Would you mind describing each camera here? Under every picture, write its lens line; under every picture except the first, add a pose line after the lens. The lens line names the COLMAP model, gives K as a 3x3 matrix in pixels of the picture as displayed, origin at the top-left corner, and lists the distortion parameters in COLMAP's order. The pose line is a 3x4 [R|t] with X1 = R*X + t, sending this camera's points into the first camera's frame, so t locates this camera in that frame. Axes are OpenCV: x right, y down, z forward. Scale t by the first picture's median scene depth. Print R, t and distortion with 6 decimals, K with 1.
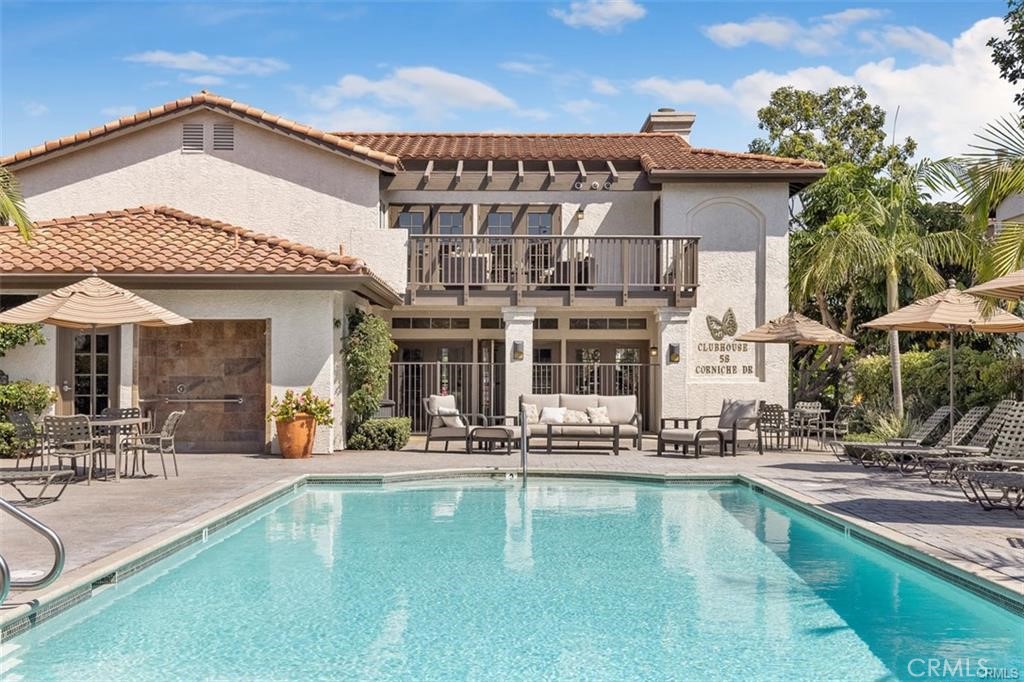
lens RADIAL K [[1224.6, 0, 512.0], [0, 1224.6, 341.0], [0, 0, 1]] dist [0.000832, 0.006083]
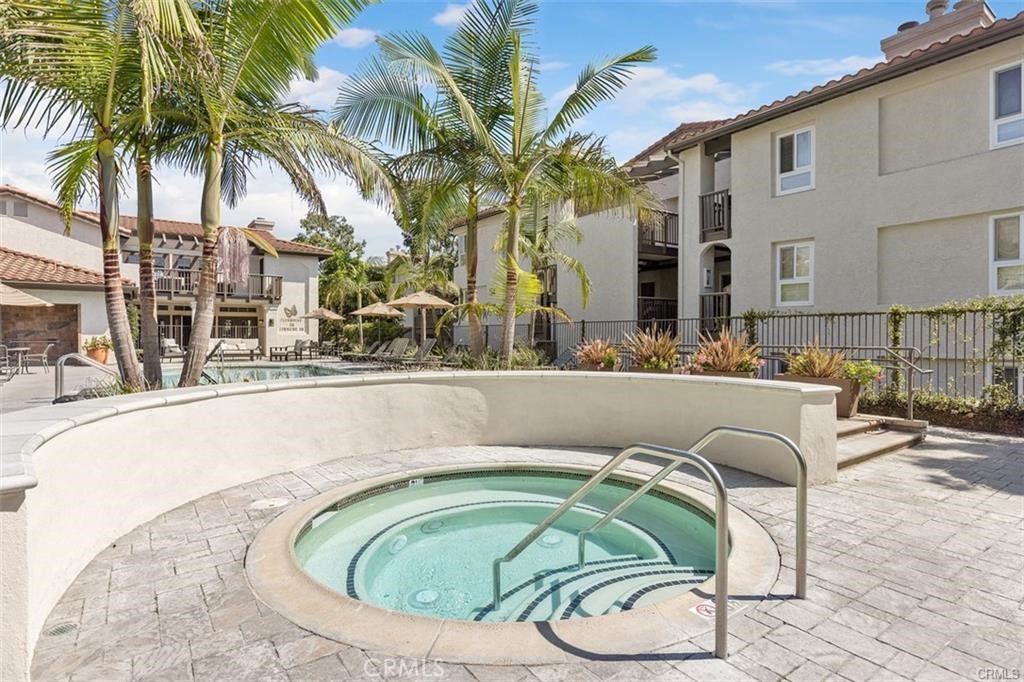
lens RADIAL K [[515.4, 0, 512.0], [0, 515.4, 341.0], [0, 0, 1]] dist [0.002186, 0.000523]
pose [[0.827081, -0.007398, 0.562034, -0.053403], [-0.016681, 0.999150, 0.037700, 0.000218], [-0.561835, -0.040556, 0.826254, -0.147224]]
